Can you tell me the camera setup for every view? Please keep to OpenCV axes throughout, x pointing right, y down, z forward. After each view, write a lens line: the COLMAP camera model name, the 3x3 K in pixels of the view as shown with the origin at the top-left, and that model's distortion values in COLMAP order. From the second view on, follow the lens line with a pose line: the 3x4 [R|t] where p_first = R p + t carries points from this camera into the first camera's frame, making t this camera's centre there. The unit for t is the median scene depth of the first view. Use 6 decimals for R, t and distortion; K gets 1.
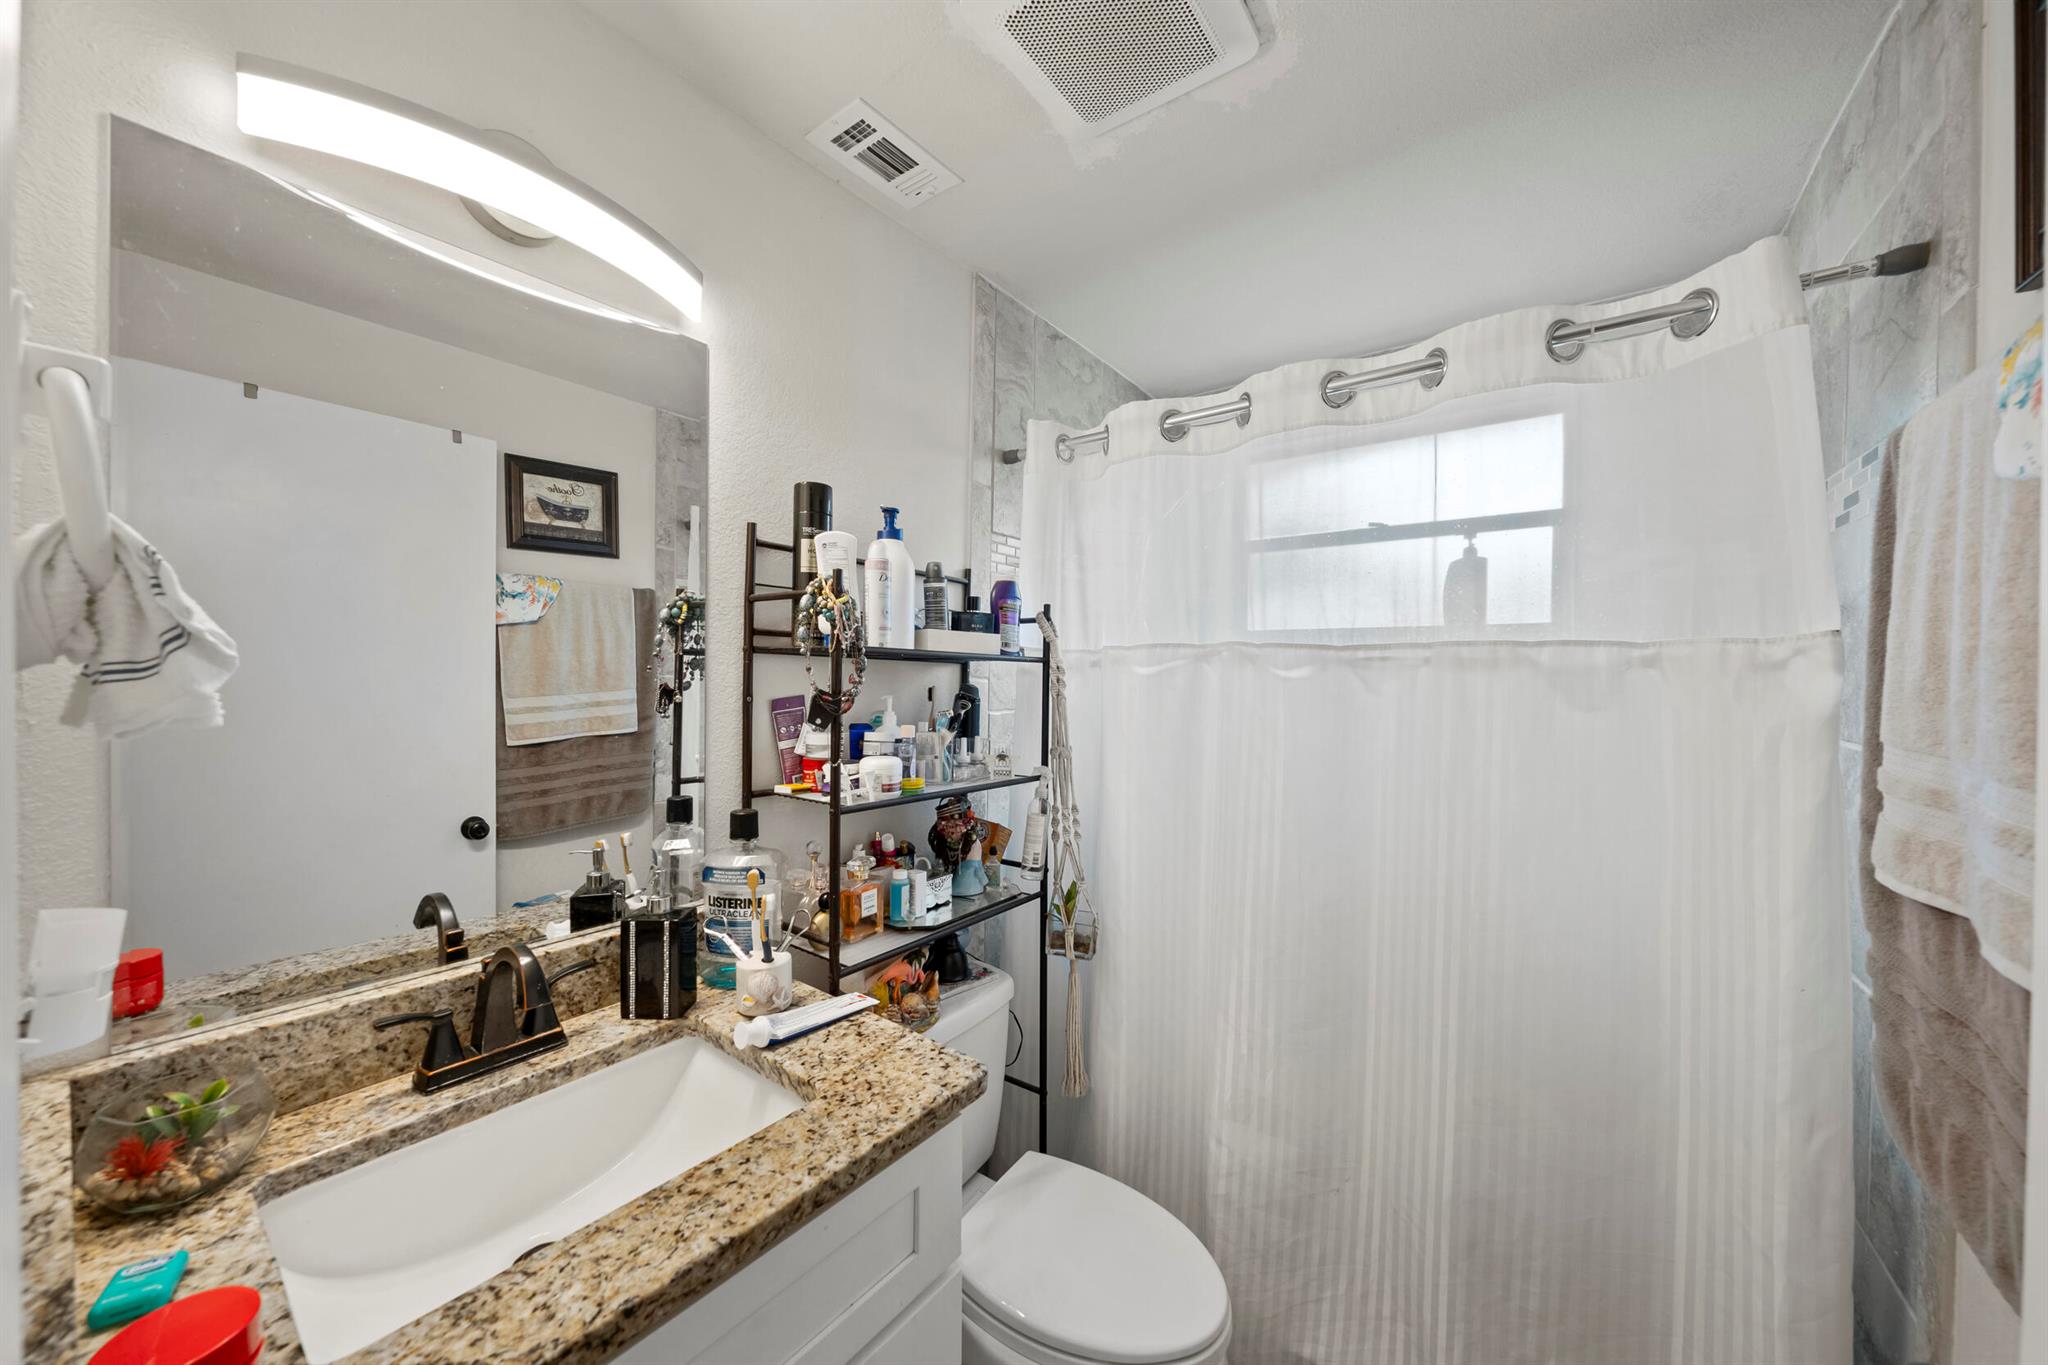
lens RADIAL K [[724.7, 0, 1024.0], [0, 724.7, 682.5], [0, 0, 1]] dist [-0.001958, -0.000104]
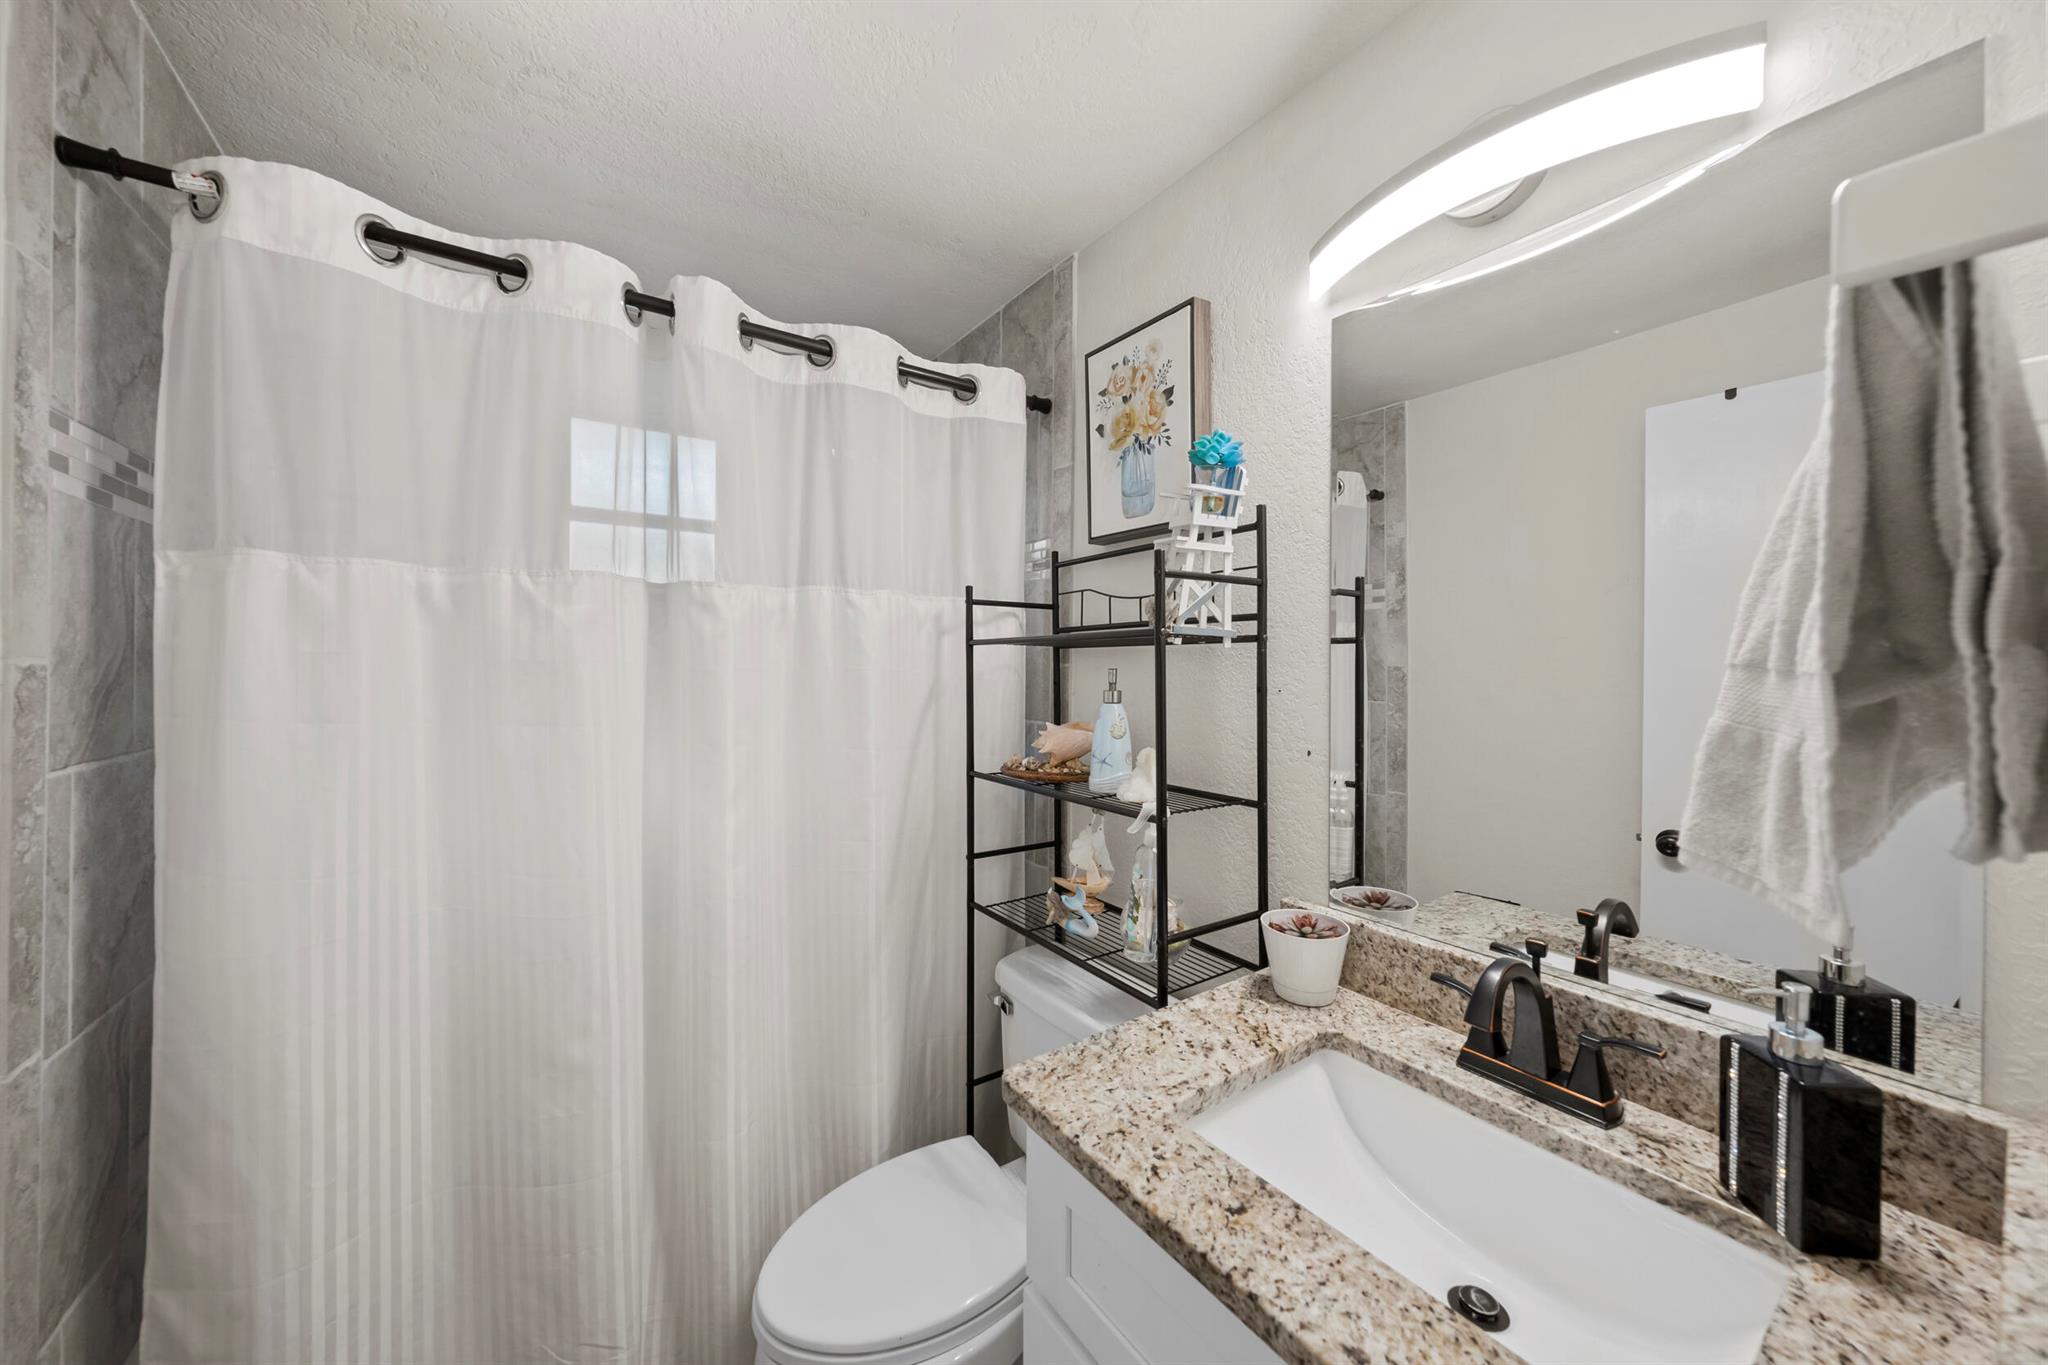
lens RADIAL K [[701.3, 0, 1021.1], [0, 701.3, 681.4], [0, 0, 1]] dist [-0.000263, -0.000041]
pose [[-0.281284, 0.012376, -0.959545, 0.332170], [-0.000972, 0.999913, 0.013182, -0.015482], [0.959624, 0.004640, -0.281248, 0.629673]]
